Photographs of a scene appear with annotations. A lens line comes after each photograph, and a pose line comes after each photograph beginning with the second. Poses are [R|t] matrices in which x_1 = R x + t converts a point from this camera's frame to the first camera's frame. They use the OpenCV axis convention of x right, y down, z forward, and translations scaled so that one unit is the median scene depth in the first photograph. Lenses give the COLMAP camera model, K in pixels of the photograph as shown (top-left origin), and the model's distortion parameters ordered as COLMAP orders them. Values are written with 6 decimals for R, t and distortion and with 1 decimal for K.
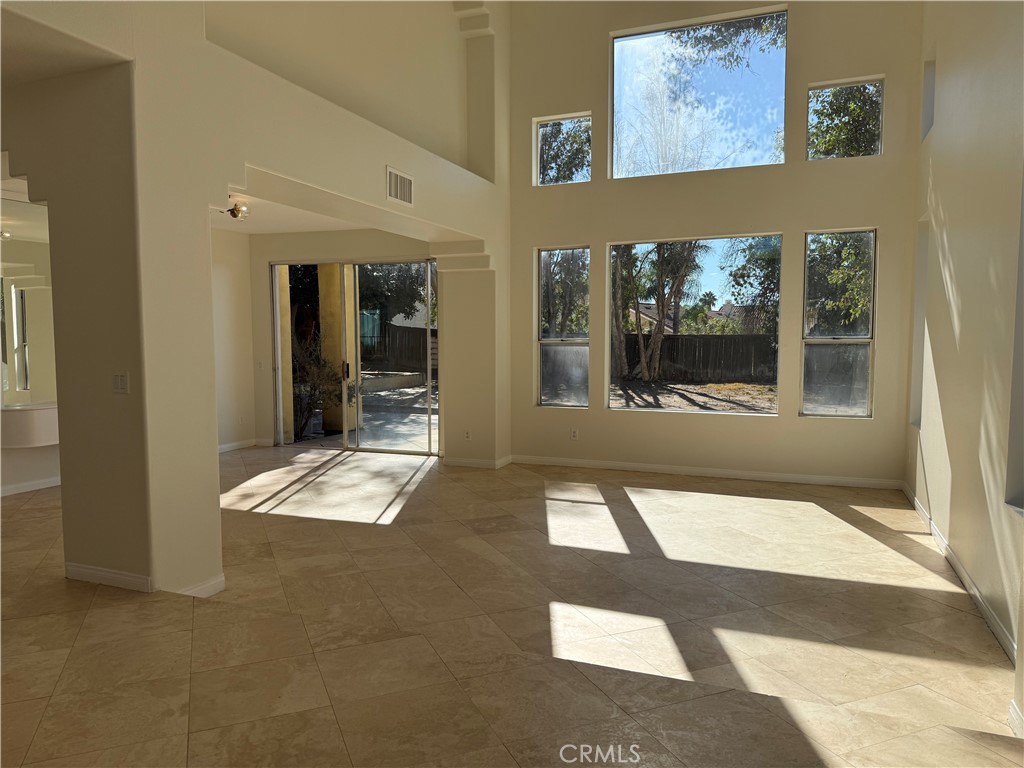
lens RADIAL K [[716.0, 0, 512.0], [0, 716.0, 384.0], [0, 0, 1]] dist [0.109398, -0.148616]
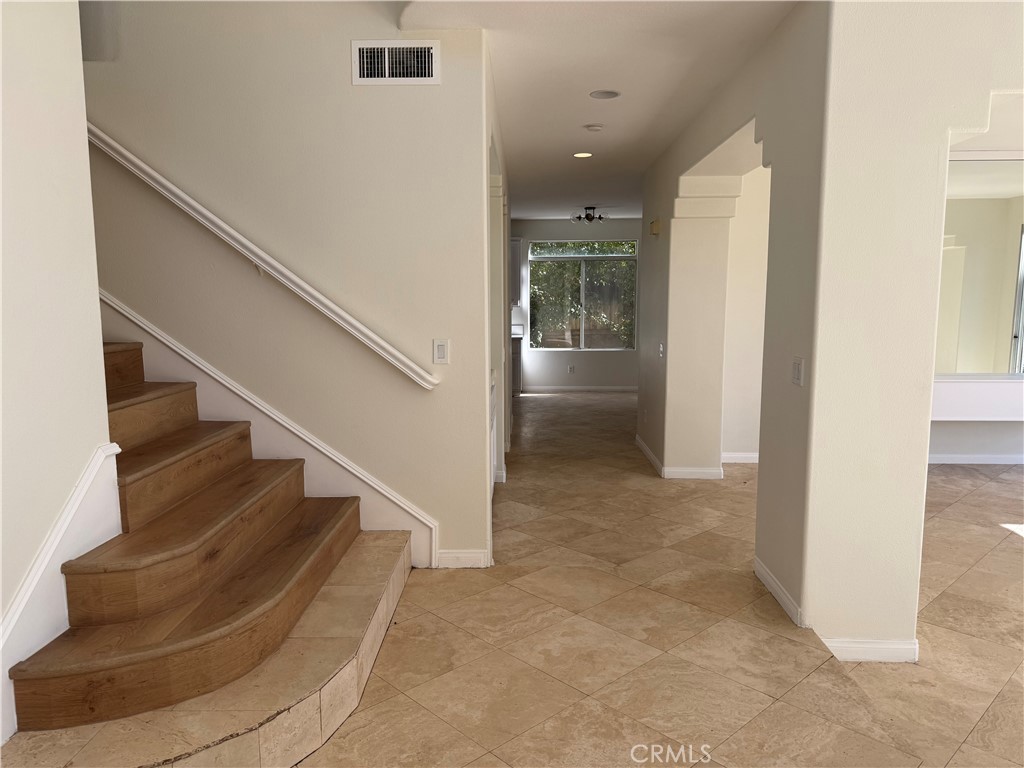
lens RADIAL K [[716.0, 0, 512.0], [0, 716.0, 384.0], [0, 0, 1]] dist [0.109398, -0.148616]
pose [[0.351937, 0.109894, -0.929550, 0.148150], [-0.059930, 0.993692, 0.094786, -0.054869], [0.934103, 0.022350, 0.356303, 0.438493]]
